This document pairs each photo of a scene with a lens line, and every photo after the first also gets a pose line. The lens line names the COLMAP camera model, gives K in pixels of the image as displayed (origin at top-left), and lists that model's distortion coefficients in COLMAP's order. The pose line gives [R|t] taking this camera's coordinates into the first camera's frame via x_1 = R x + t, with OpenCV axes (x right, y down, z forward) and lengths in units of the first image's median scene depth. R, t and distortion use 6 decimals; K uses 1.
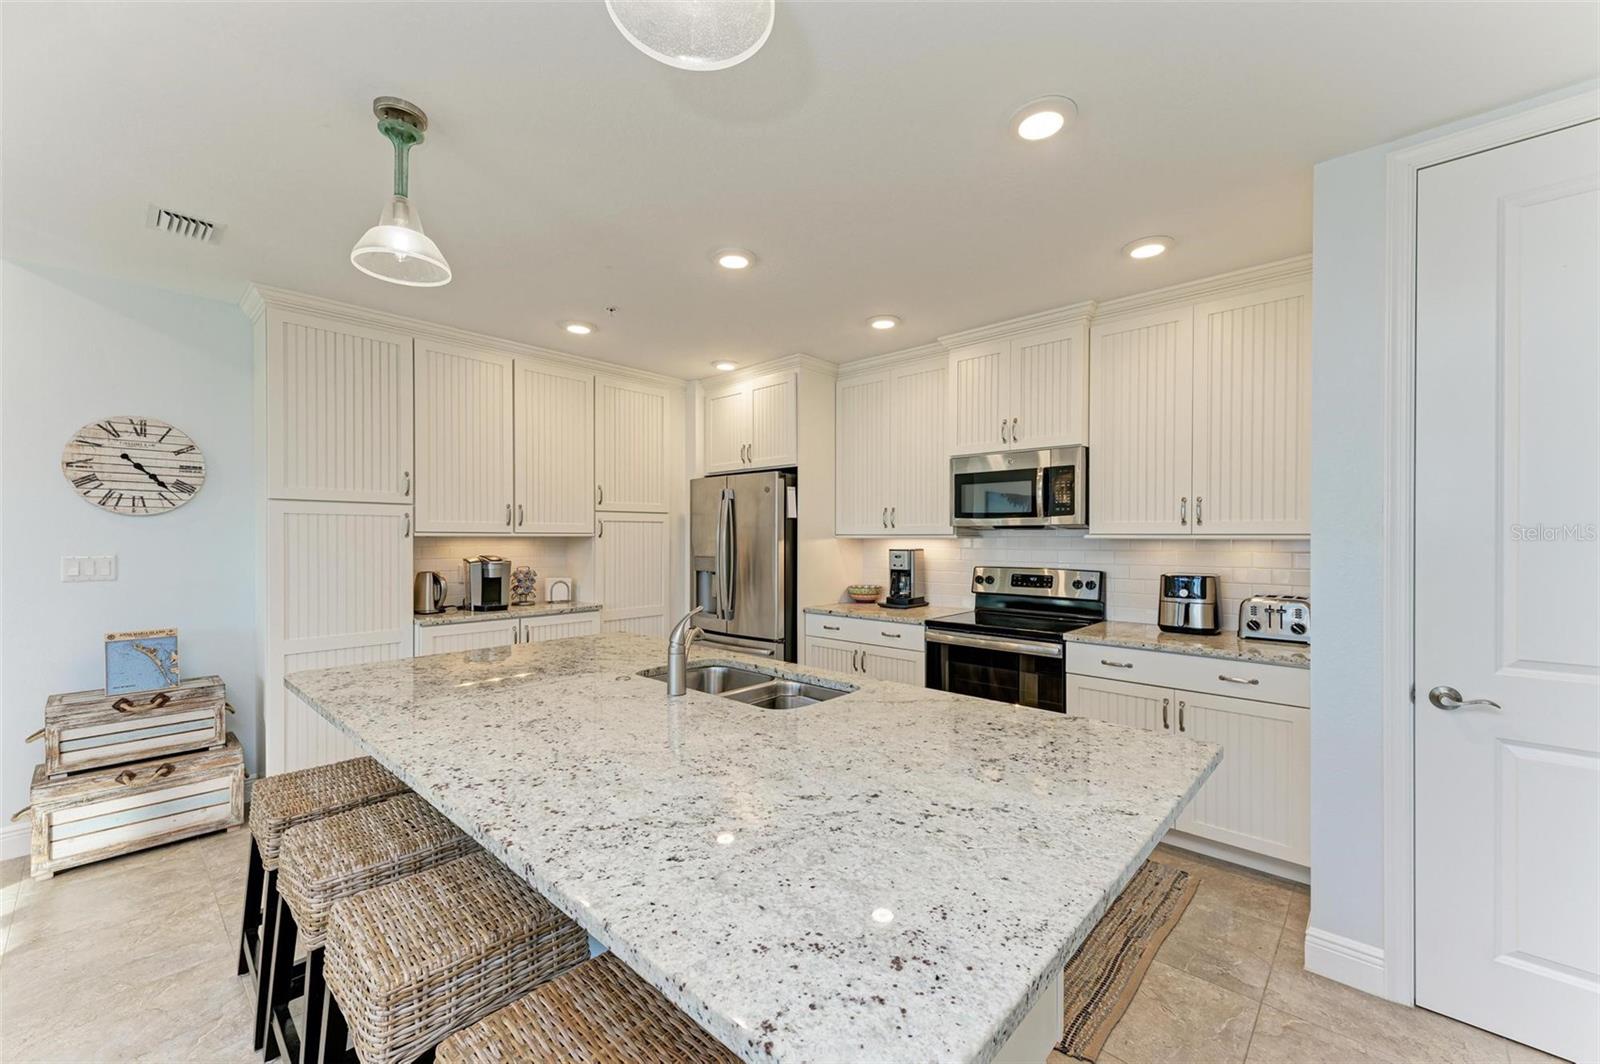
lens RADIAL K [[636.8, 0, 799.7], [0, 636.8, 543.9], [0, 0, 1]] dist [0.013856, -0.000426]
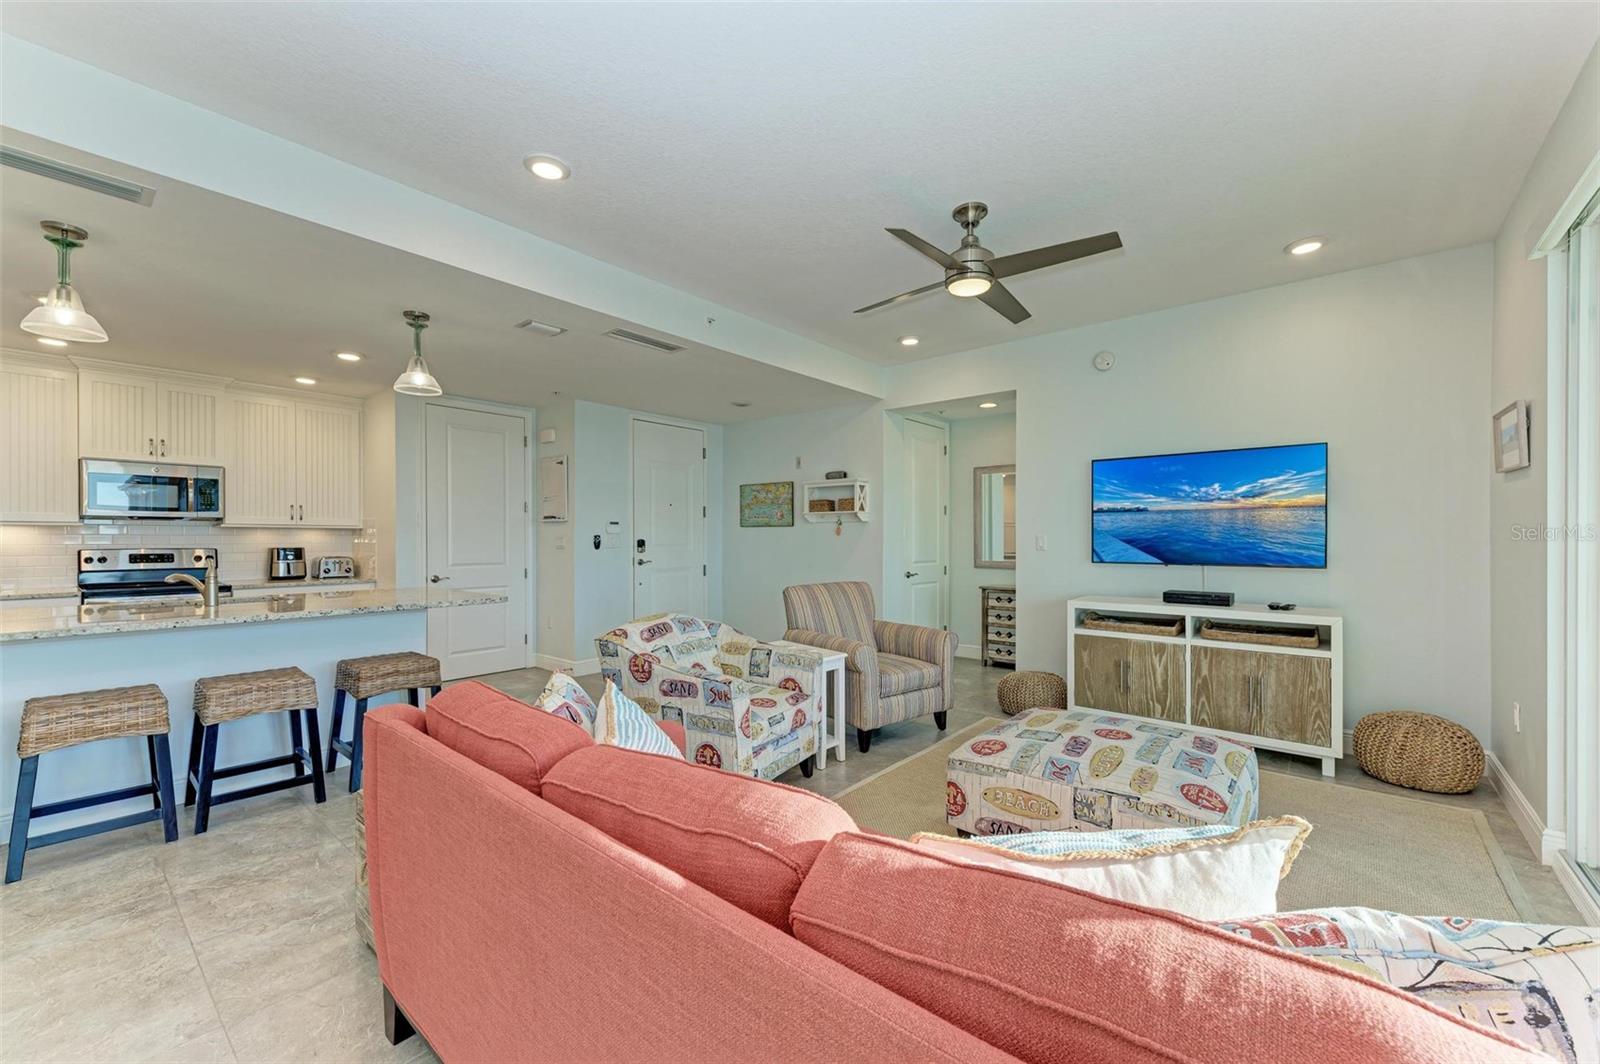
lens RADIAL K [[636.8, 0, 803.8], [0, 636.8, 538.6], [0, 0, 1]] dist [0.013856, -0.000426]
pose [[-0.044421, -0.002044, 0.999011, -1.045113], [0.011517, 0.999930, 0.002558, 0.029258], [-0.998946, 0.011619, -0.044395, -0.307458]]
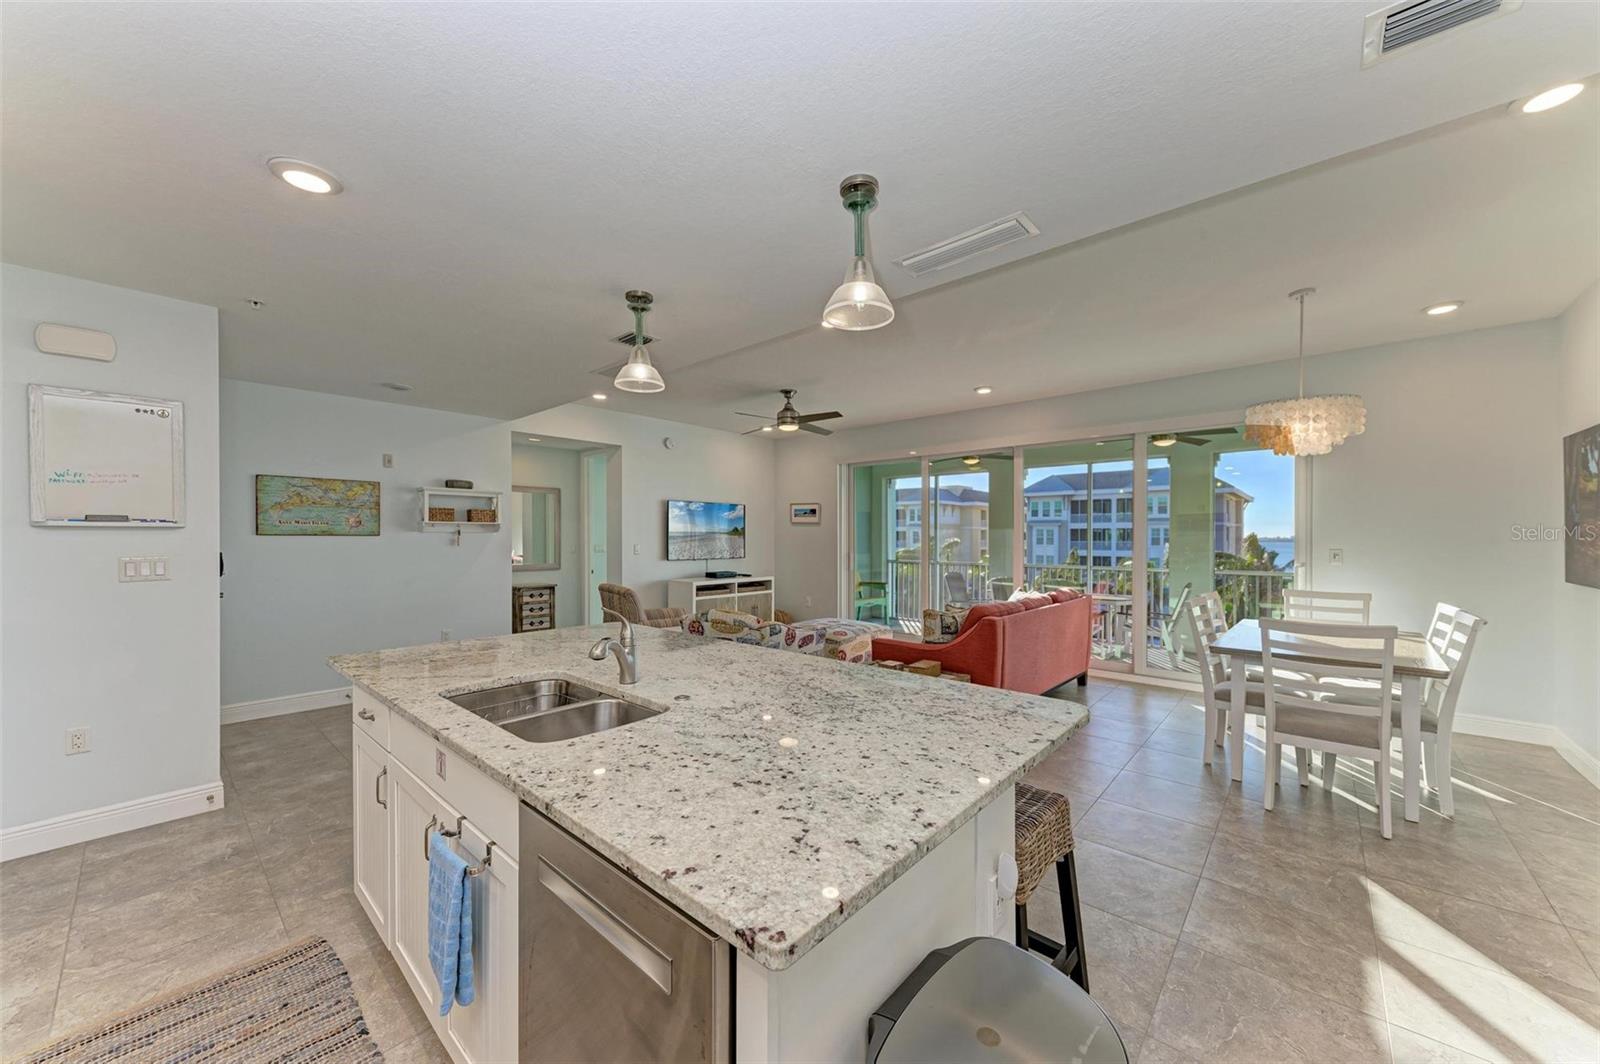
lens RADIAL K [[578.2, 0, 800.1], [0, 578.2, 537.4], [0, 0, 1]] dist [0.002313, -0.000652]
pose [[-0.999824, -0.001475, -0.018724, -0.235037], [-0.001703, 0.999924, 0.012176, -0.014378], [0.018705, 0.012206, -0.999751, 0.989661]]
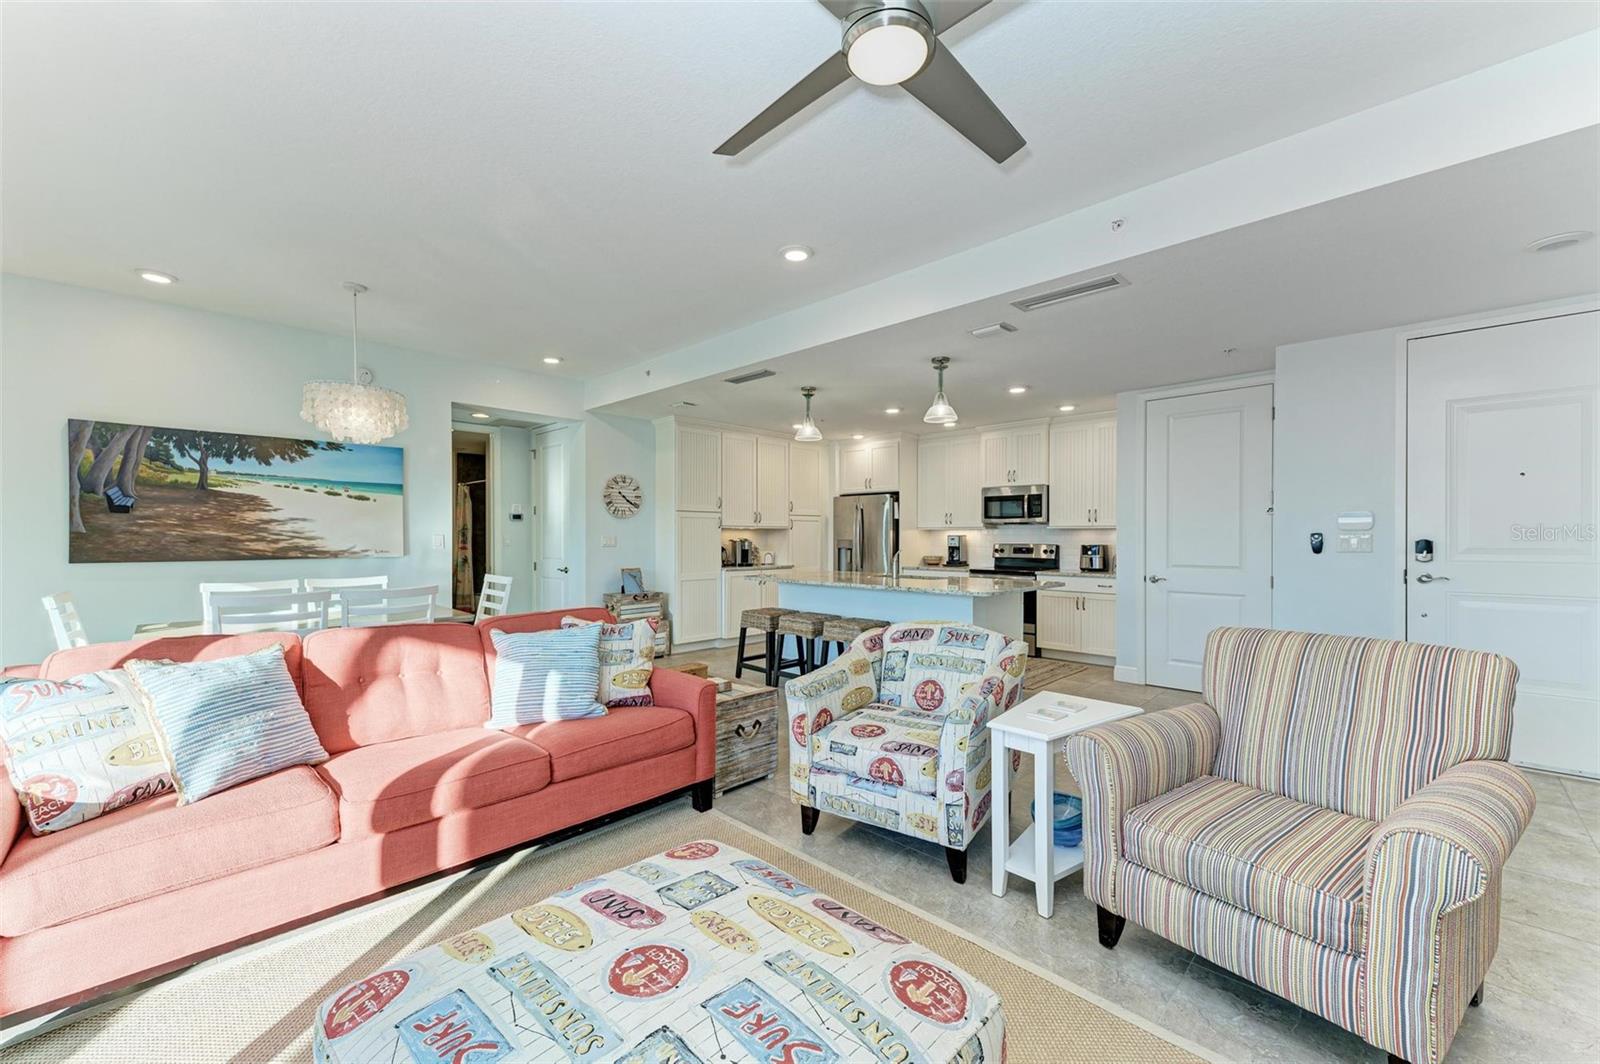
lens RADIAL K [[636.8, 0, 797.1], [0, 636.8, 537.3], [0, 0, 1]] dist [0.013856, -0.000426]
pose [[0.999581, -0.000122, -0.028948, -0.279035], [-0.000169, 0.999949, -0.010055, 0.036915], [0.028948, 0.010056, 0.999530, -0.992624]]
